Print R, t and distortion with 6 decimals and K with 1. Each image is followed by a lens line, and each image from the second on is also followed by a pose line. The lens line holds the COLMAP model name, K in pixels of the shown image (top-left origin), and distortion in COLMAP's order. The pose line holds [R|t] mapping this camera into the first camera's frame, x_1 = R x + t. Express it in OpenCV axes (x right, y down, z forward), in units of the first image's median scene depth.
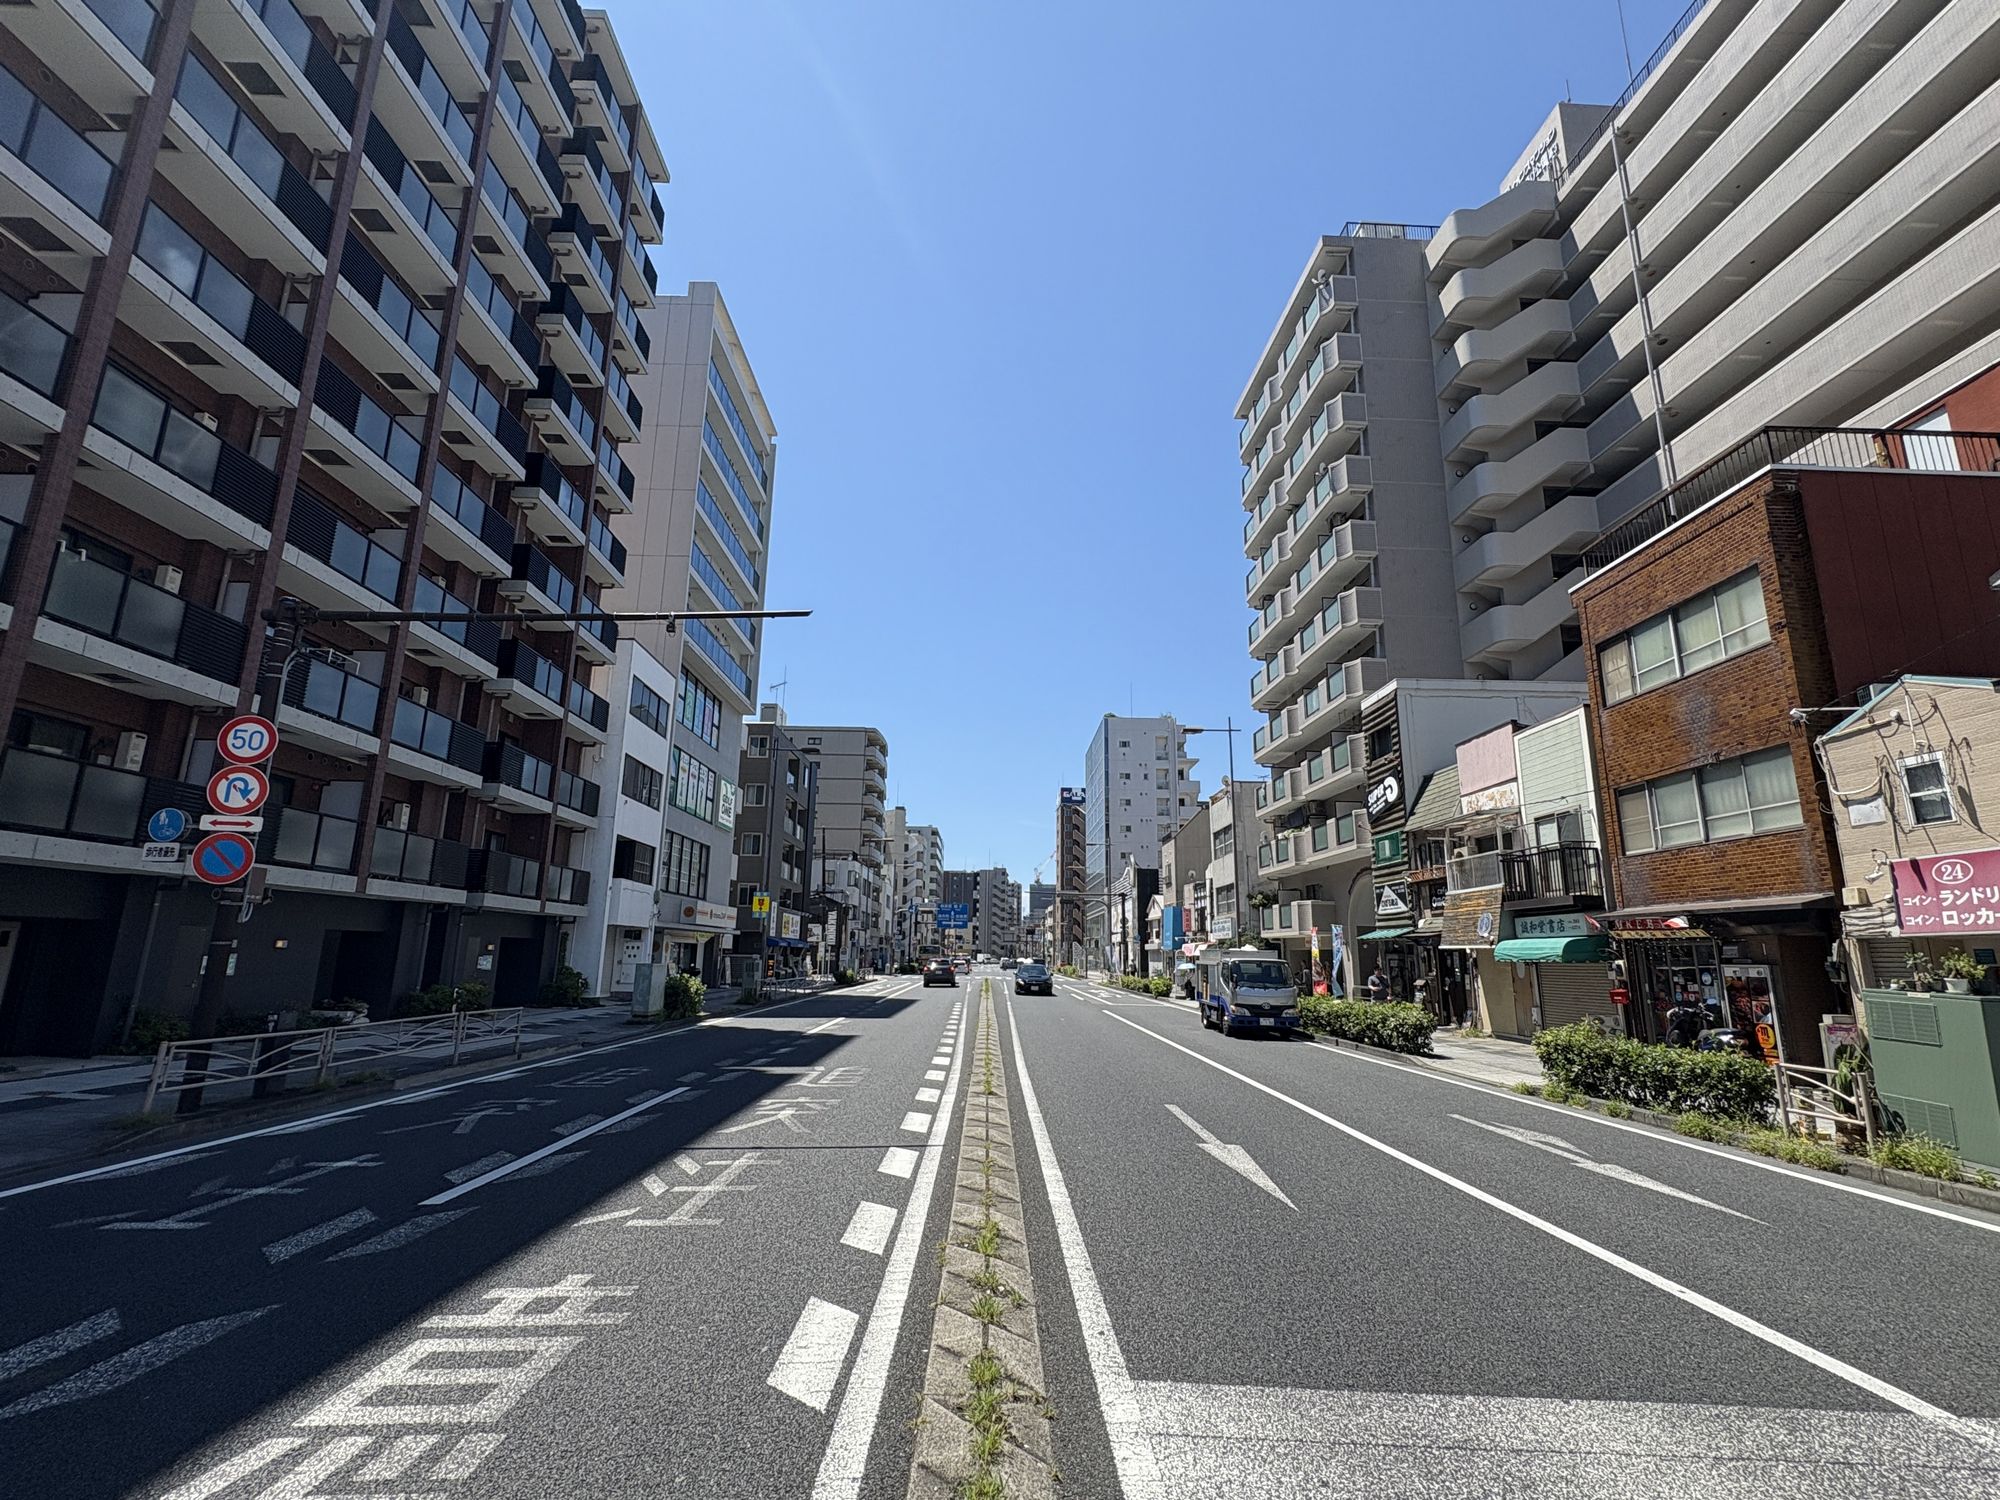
lens RADIAL K [[919.5, 0, 1000.0], [0, 919.5, 750.0], [0, 0, 1]] dist [0.000361, 0.001078]
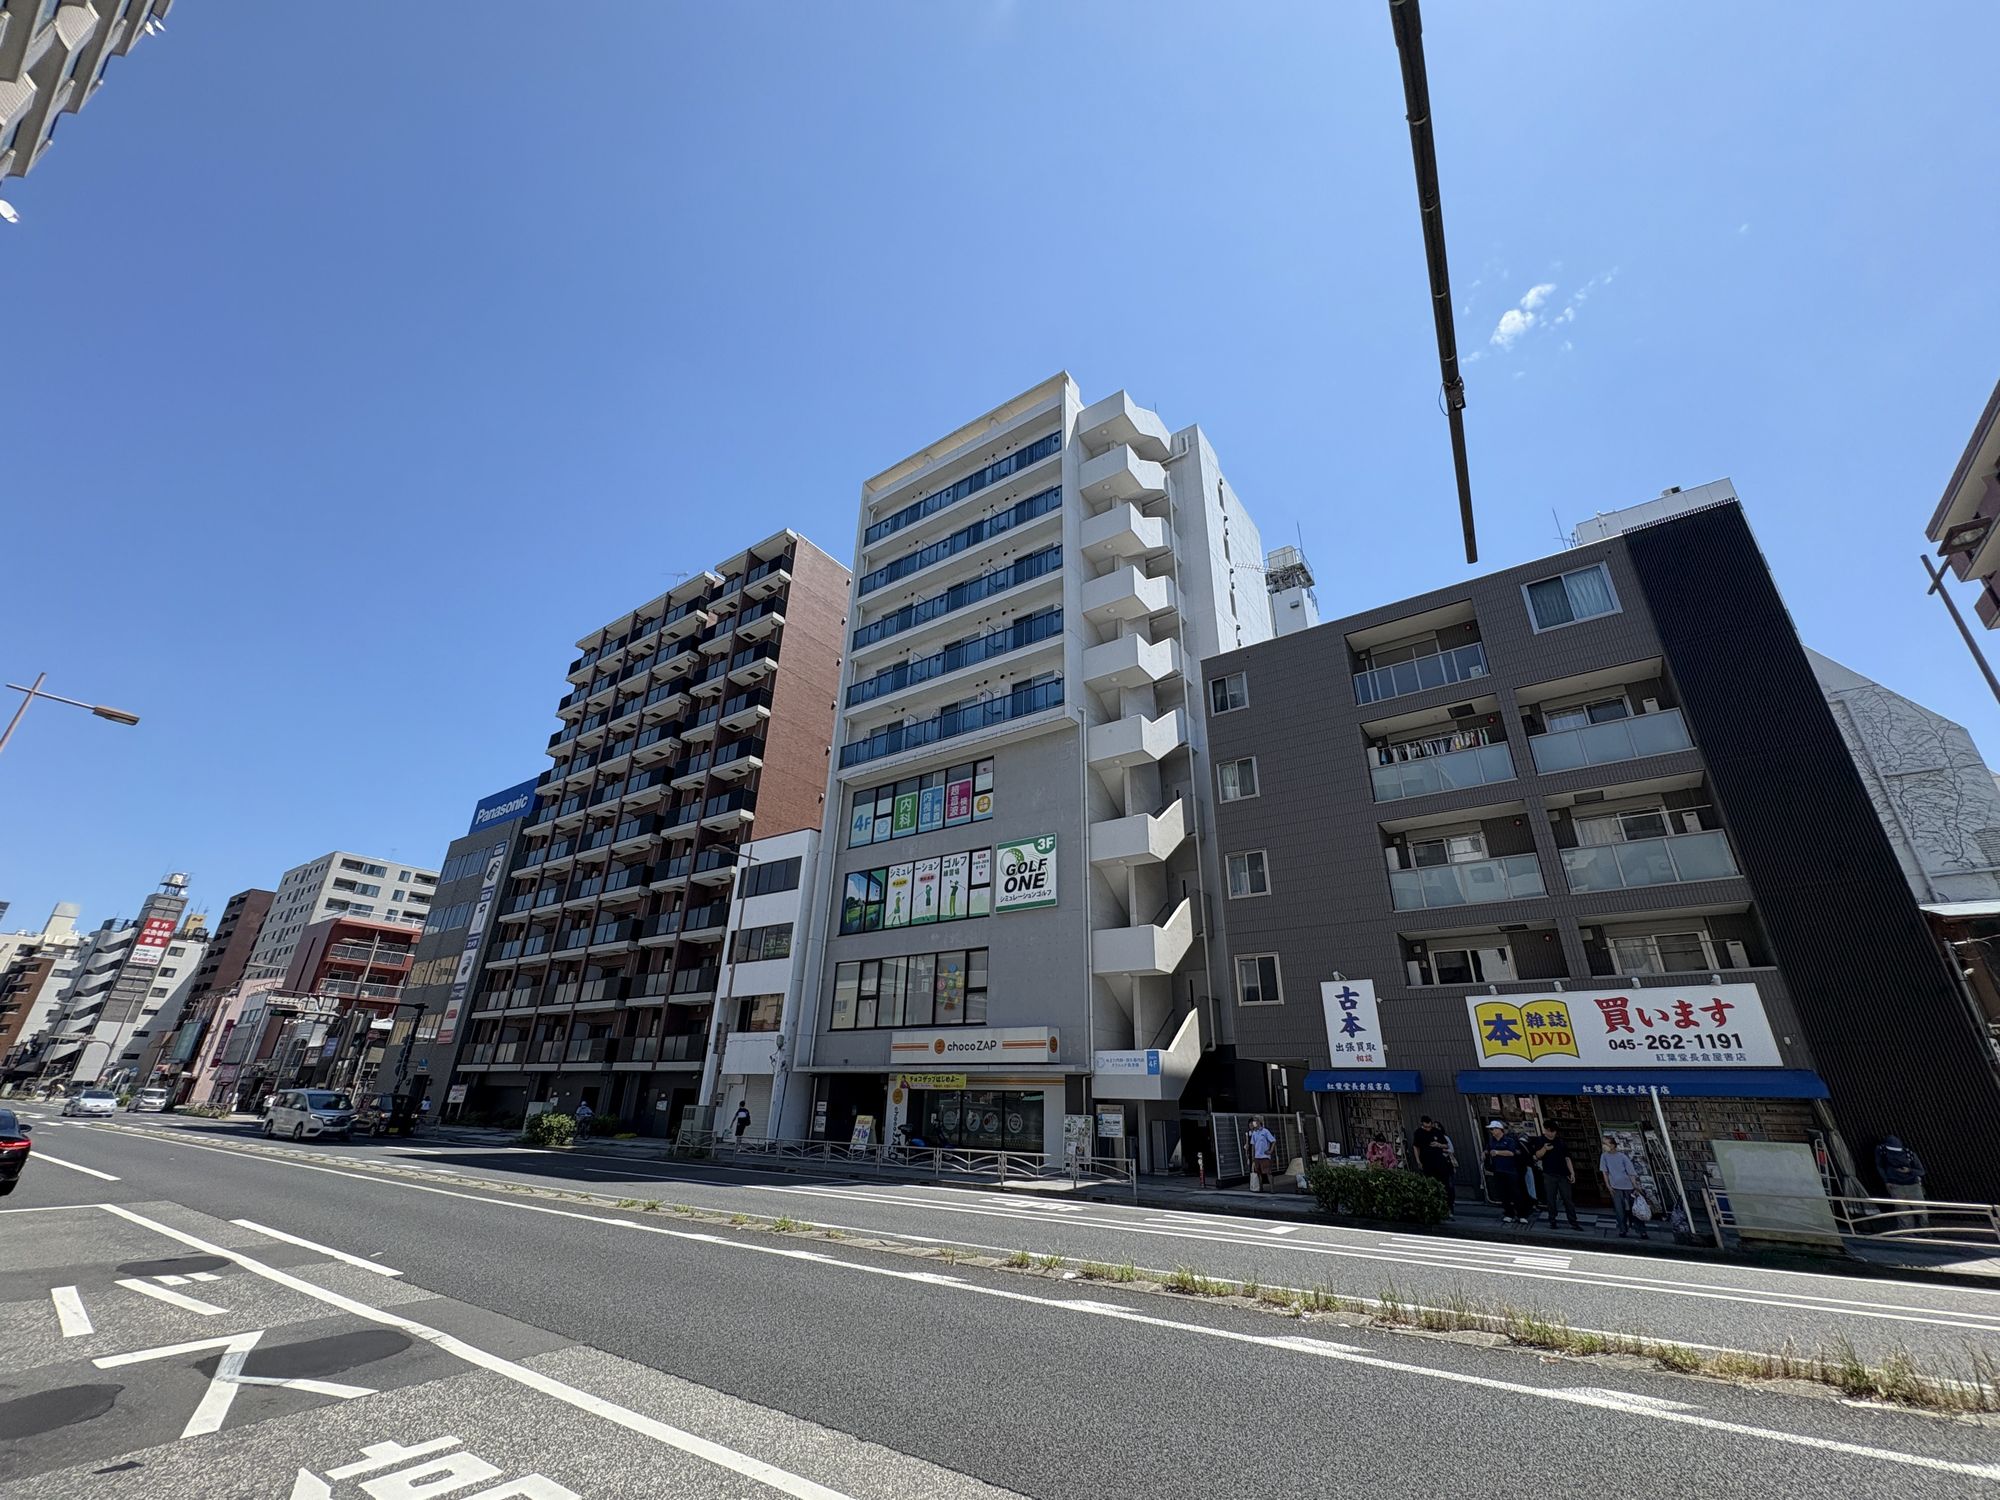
lens RADIAL K [[796.5, 0, 1000.0], [0, 796.5, 750.0], [0, 0, 1]] dist [0.001601, -0.000069]
pose [[-0.590716, -0.354067, -0.725045, 0.076689], [0.147418, 0.836097, -0.528404, 0.126478], [0.793298, -0.419021, -0.441700, 0.555295]]
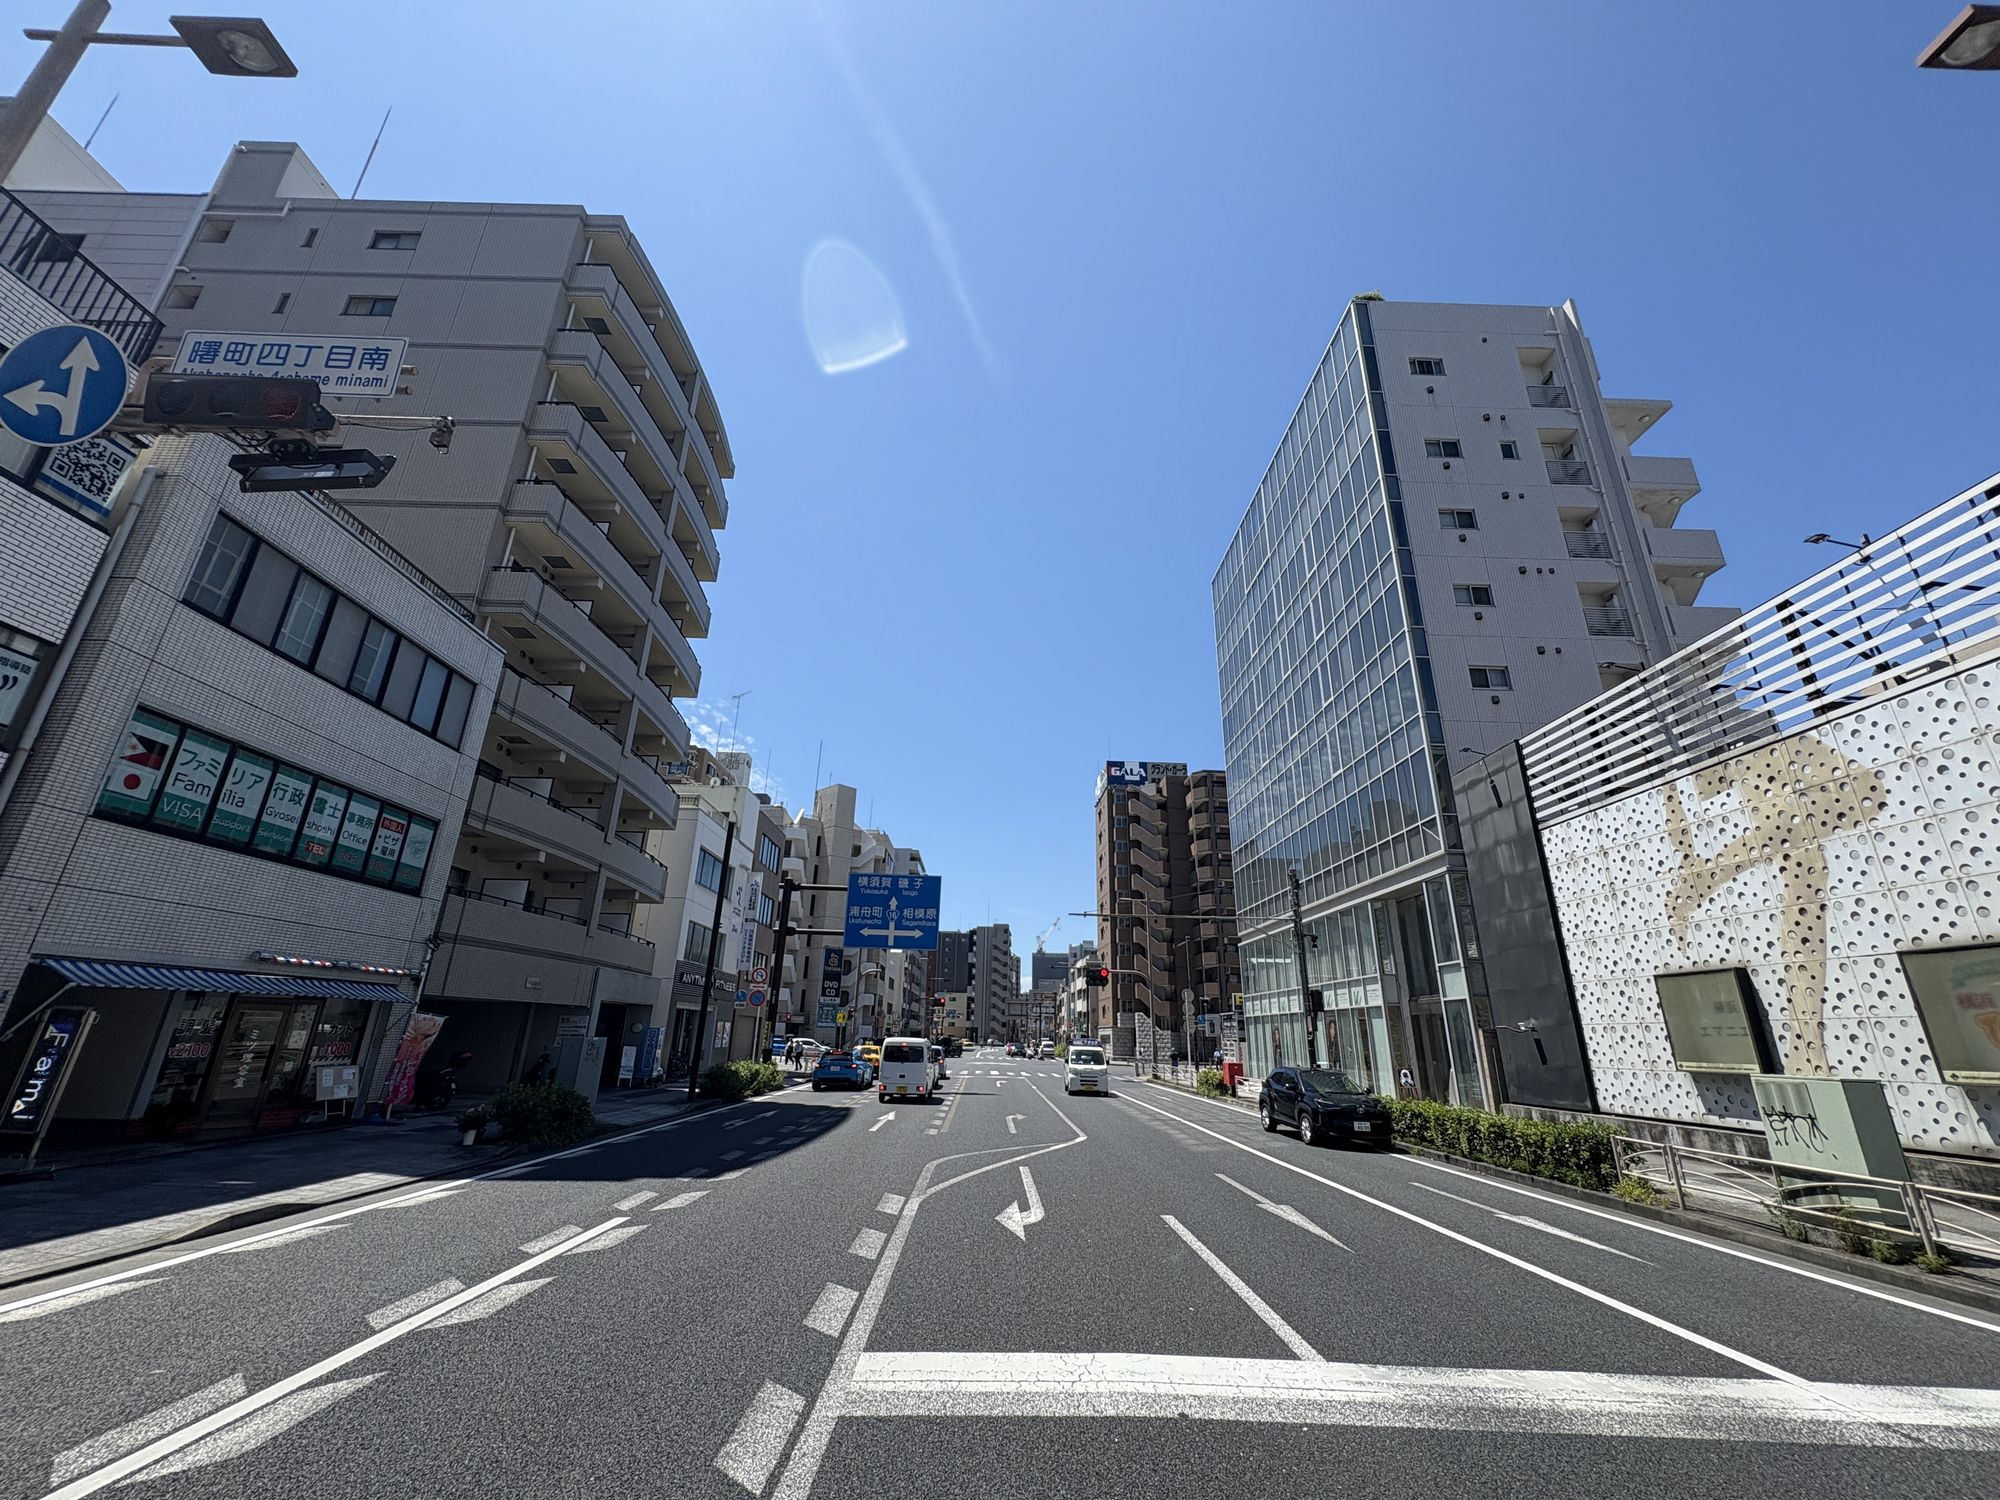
lens RADIAL K [[796.5, 0, 1000.0], [0, 796.5, 750.0], [0, 0, 1]] dist [0.001601, -0.000069]
pose [[0.999947, 0.009641, 0.003654, -0.015225], [-0.009115, 0.992260, -0.123839, 0.165934], [-0.004819, 0.123800, 0.992296, 0.743242]]
